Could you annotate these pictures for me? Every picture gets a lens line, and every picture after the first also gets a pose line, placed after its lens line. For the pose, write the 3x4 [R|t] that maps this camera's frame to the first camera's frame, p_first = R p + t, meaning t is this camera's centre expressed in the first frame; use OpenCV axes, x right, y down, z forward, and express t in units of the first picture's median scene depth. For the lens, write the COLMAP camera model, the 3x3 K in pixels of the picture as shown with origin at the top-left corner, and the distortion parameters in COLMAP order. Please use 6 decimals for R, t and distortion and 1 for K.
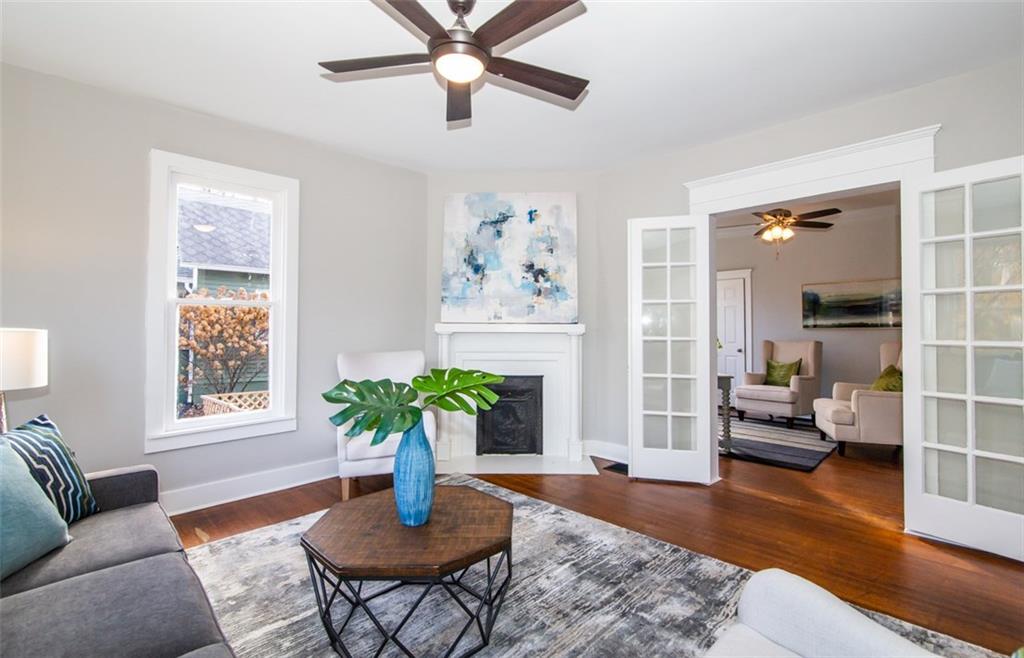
lens RADIAL K [[468.4, 0, 512.7], [0, 468.4, 326.2], [0, 0, 1]] dist [-0.012874, 0.000080]
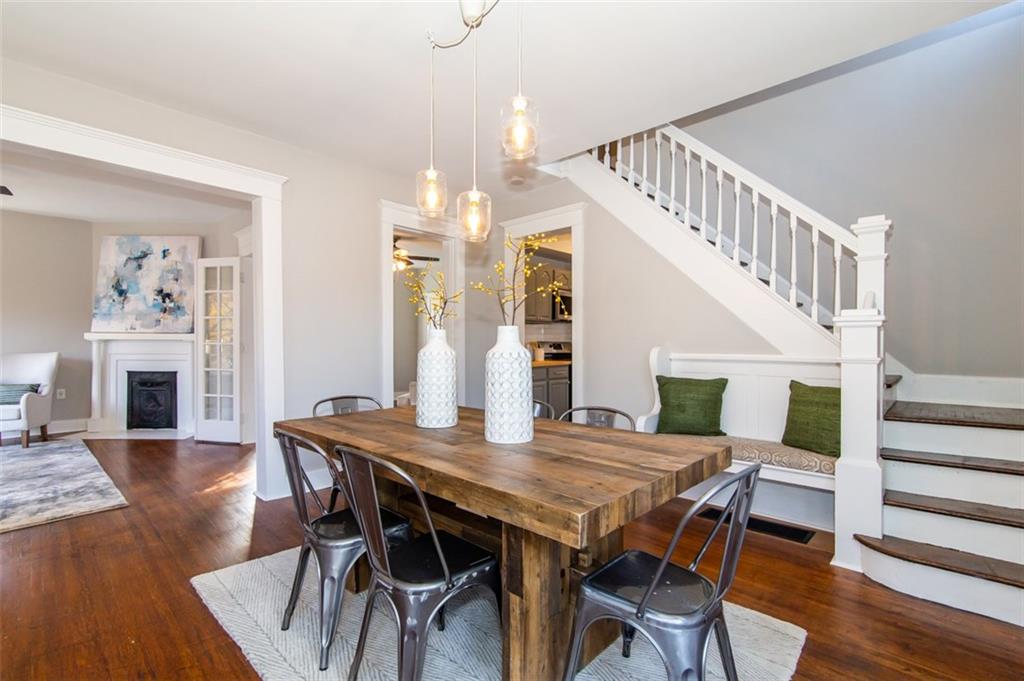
lens RADIAL K [[462.5, 0, 515.8], [0, 462.5, 340.6], [0, 0, 1]] dist [-0.000693, -0.000048]
pose [[0.999480, 0.000591, 0.032249, 1.024487], [-0.001167, 0.999840, 0.017849, -0.008895], [-0.032233, -0.017877, 0.999320, -0.379731]]
